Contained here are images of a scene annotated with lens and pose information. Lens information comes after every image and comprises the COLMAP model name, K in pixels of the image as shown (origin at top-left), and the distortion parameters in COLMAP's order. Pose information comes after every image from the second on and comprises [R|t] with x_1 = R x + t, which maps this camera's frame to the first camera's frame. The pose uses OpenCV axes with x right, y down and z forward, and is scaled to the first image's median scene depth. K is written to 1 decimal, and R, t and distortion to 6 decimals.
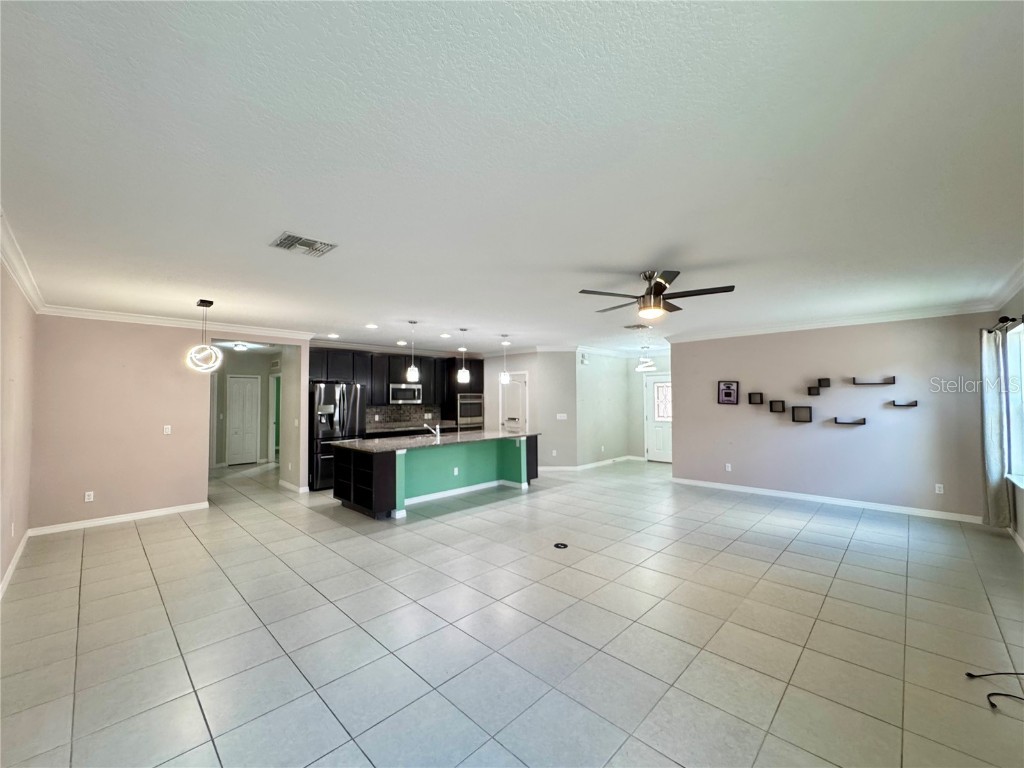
lens RADIAL K [[408.8, 0, 512.0], [0, 408.8, 384.0], [0, 0, 1]] dist [-0.006998, -0.000034]
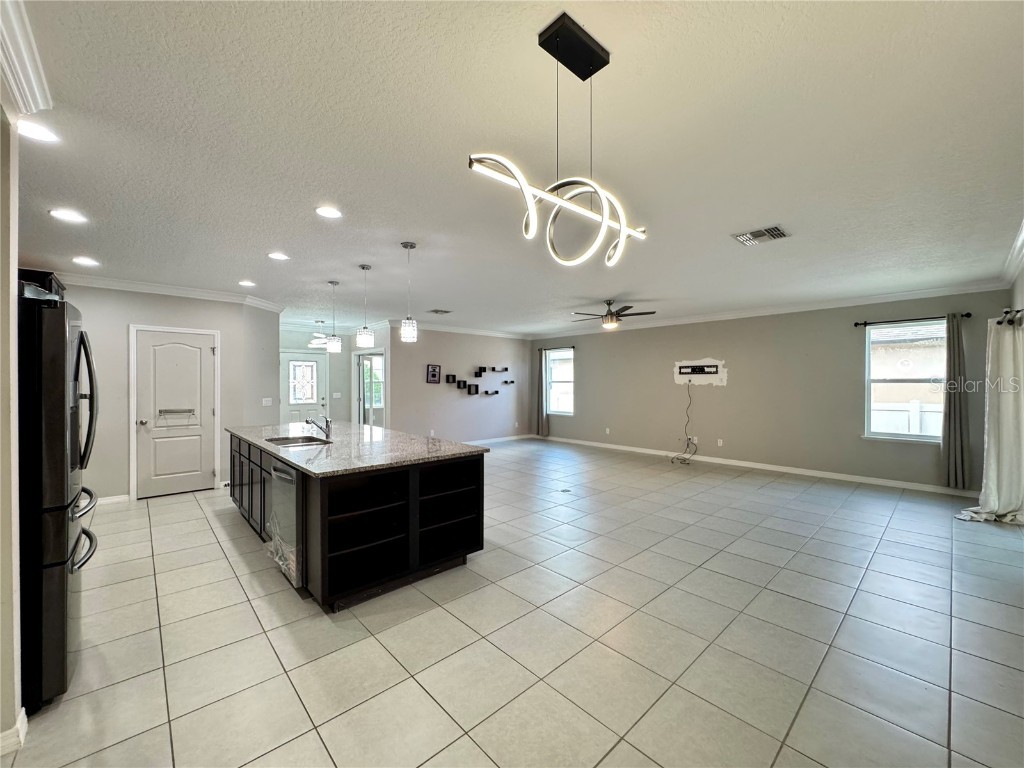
lens RADIAL K [[408.8, 0, 512.0], [0, 408.8, 384.0], [0, 0, 1]] dist [-0.006998, -0.000034]
pose [[0.046563, -0.000230, 0.998915, -0.569294], [-0.036575, 0.999329, 0.001935, 0.031878], [-0.998246, -0.036625, 0.046523, 0.541914]]
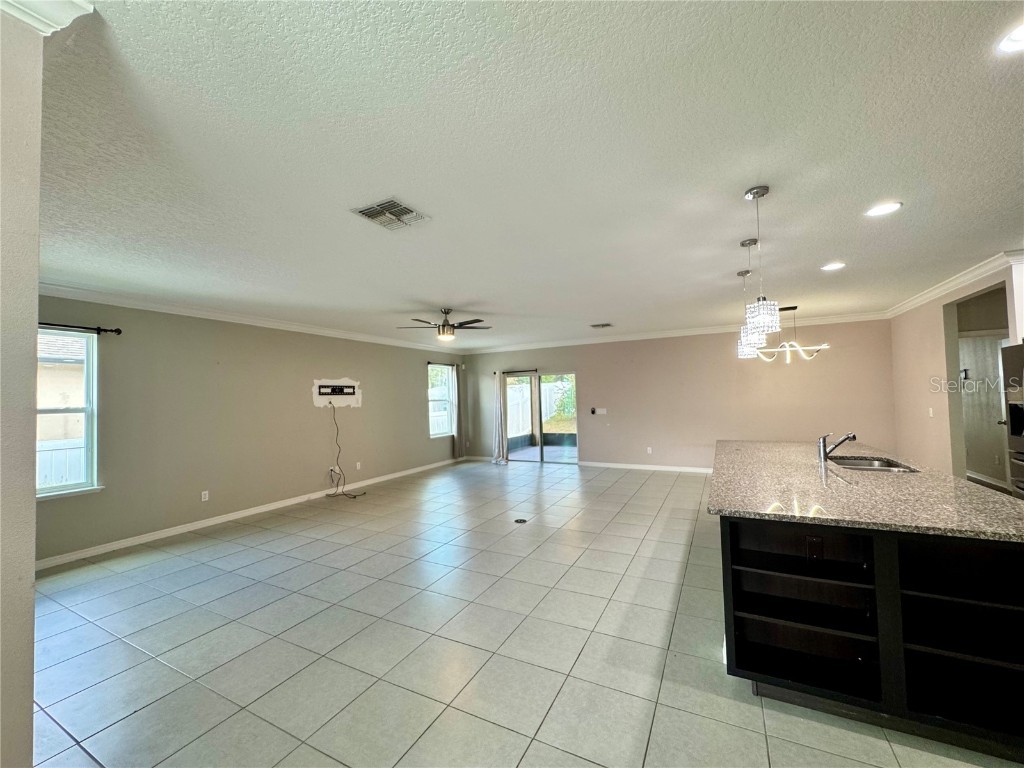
lens RADIAL K [[414.1, 0, 512.0], [0, 414.1, 384.0], [0, 0, 1]] dist [0.019076, 0.000063]
pose [[-0.956104, 0.020010, -0.292343, 0.230149], [0.042002, 0.996722, -0.069142, 0.045883], [0.290001, -0.078386, -0.953811, 1.041438]]
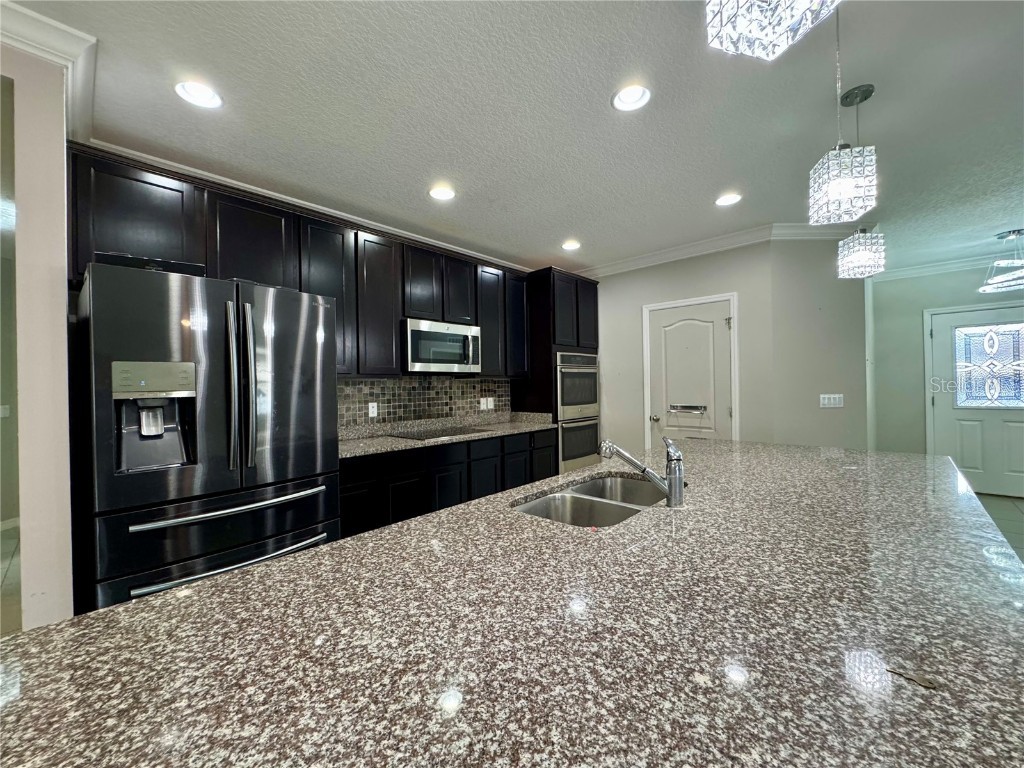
lens RADIAL K [[416.6, 0, 512.0], [0, 416.6, 384.0], [0, 0, 1]] dist [-0.001213, -0.000030]
pose [[0.999624, -0.011878, 0.024716, -0.206040], [0.011047, 0.999378, 0.033486, 0.046107], [-0.025098, -0.033201, 0.999134, 0.595294]]
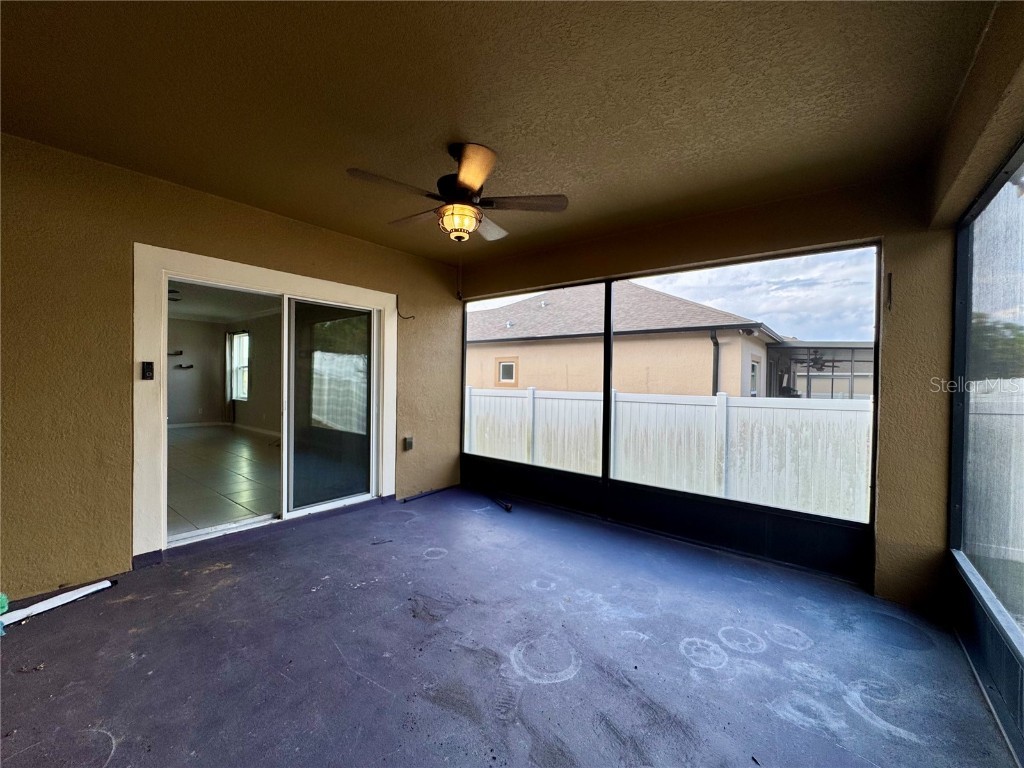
lens RADIAL K [[408.8, 0, 512.0], [0, 408.8, 384.0], [0, 0, 1]] dist [-0.006998, -0.000034]
pose [[-0.107363, -0.014331, 0.994117, -0.614745], [-0.050543, 0.998682, 0.008938, 0.021326], [-0.992934, -0.049286, -0.107945, -0.158963]]
